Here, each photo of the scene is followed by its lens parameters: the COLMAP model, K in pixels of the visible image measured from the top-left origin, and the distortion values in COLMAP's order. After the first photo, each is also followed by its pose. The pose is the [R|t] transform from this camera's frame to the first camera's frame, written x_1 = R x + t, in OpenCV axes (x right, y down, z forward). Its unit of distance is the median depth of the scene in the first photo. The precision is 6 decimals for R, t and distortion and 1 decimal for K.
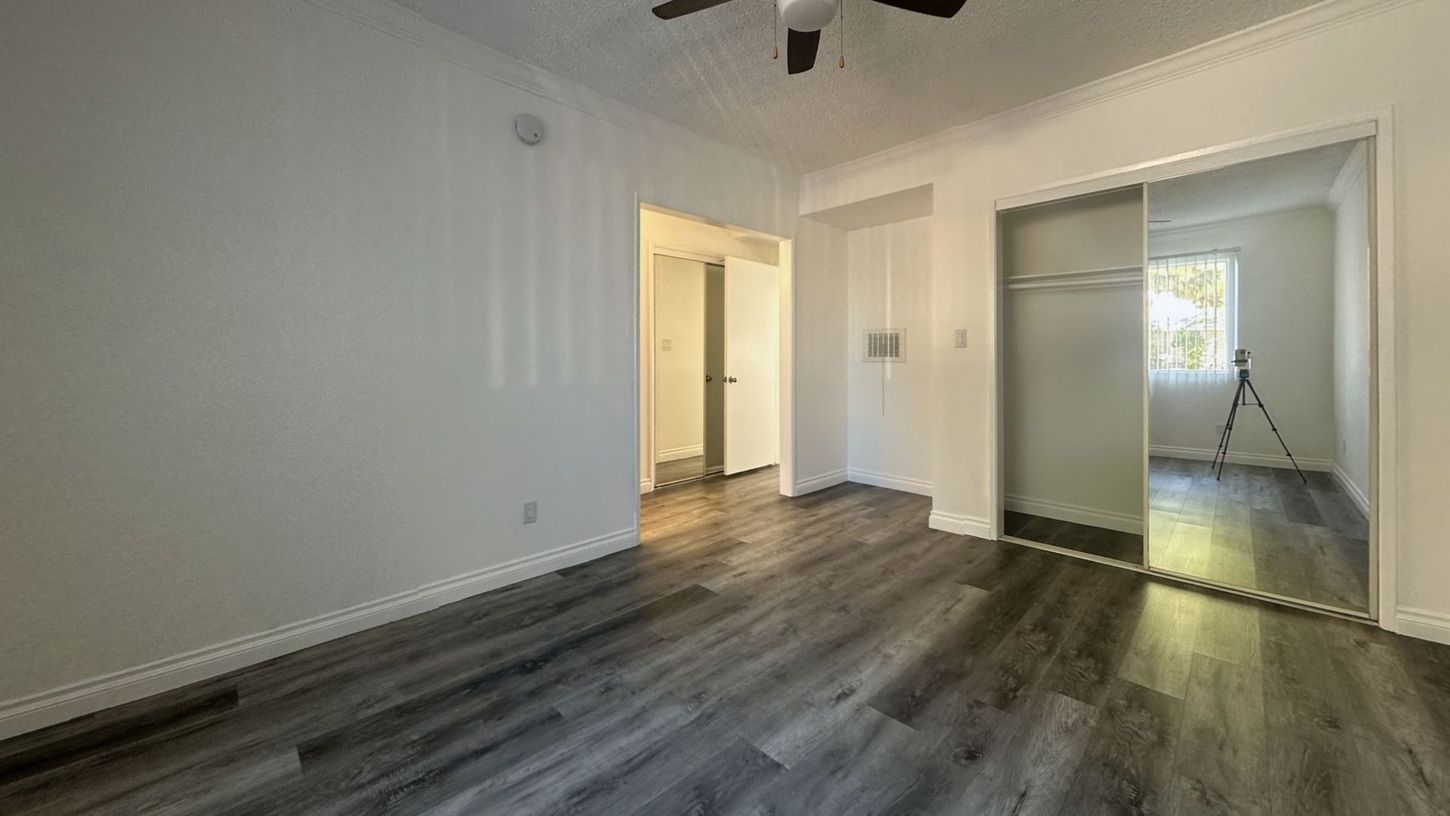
lens RADIAL K [[524.4, 0, 725.0], [0, 524.4, 408.0], [0, 0, 1]] dist [-0.000645, -0.000064]
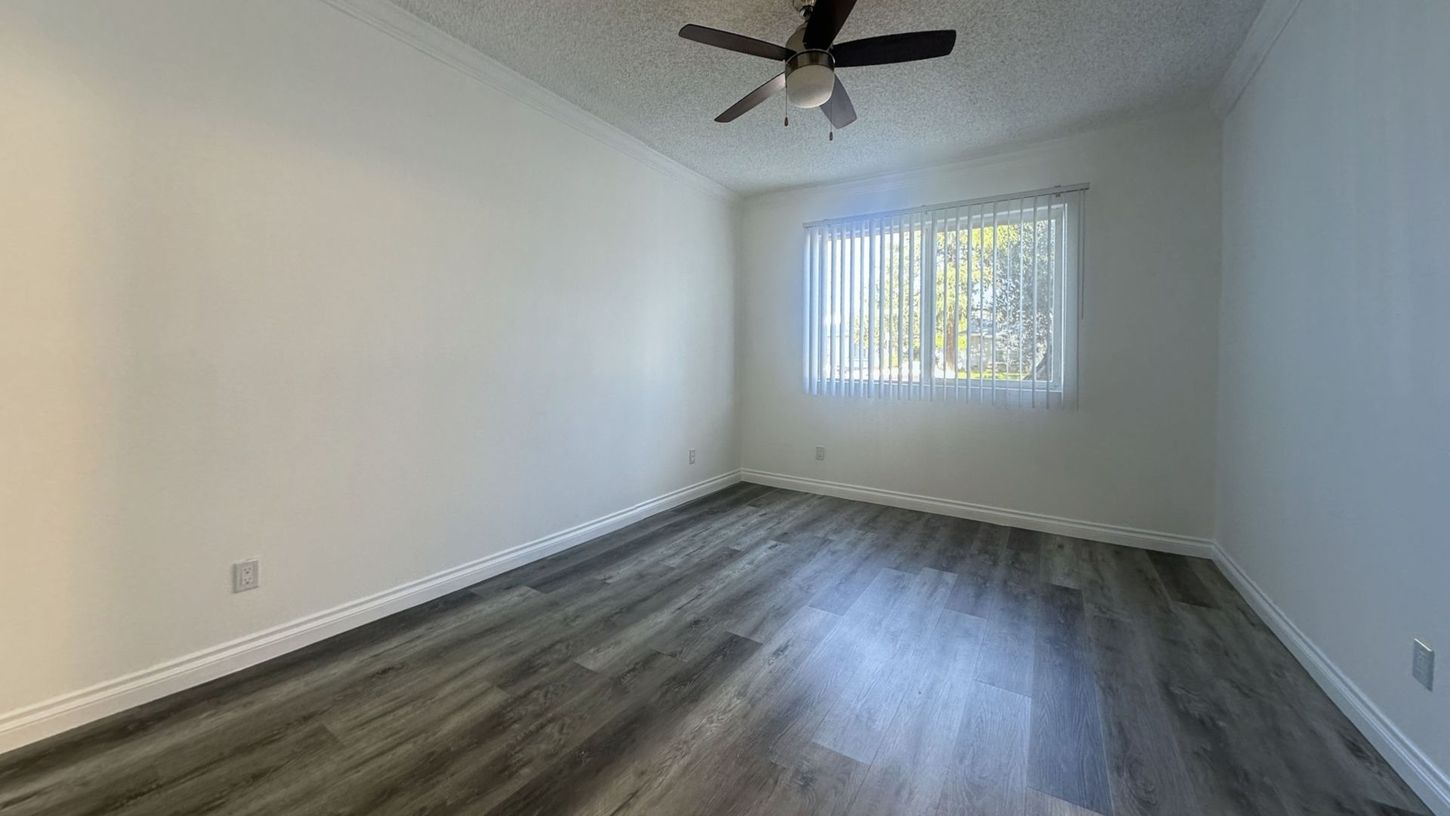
lens RADIAL K [[524.4, 0, 725.0], [0, 524.4, 408.0], [0, 0, 1]] dist [-0.000645, -0.000064]
pose [[-0.979074, 0.015299, -0.202929, 0.563938], [-0.013639, 0.989995, 0.140441, -0.148675], [0.203048, 0.140269, -0.969070, 1.973495]]
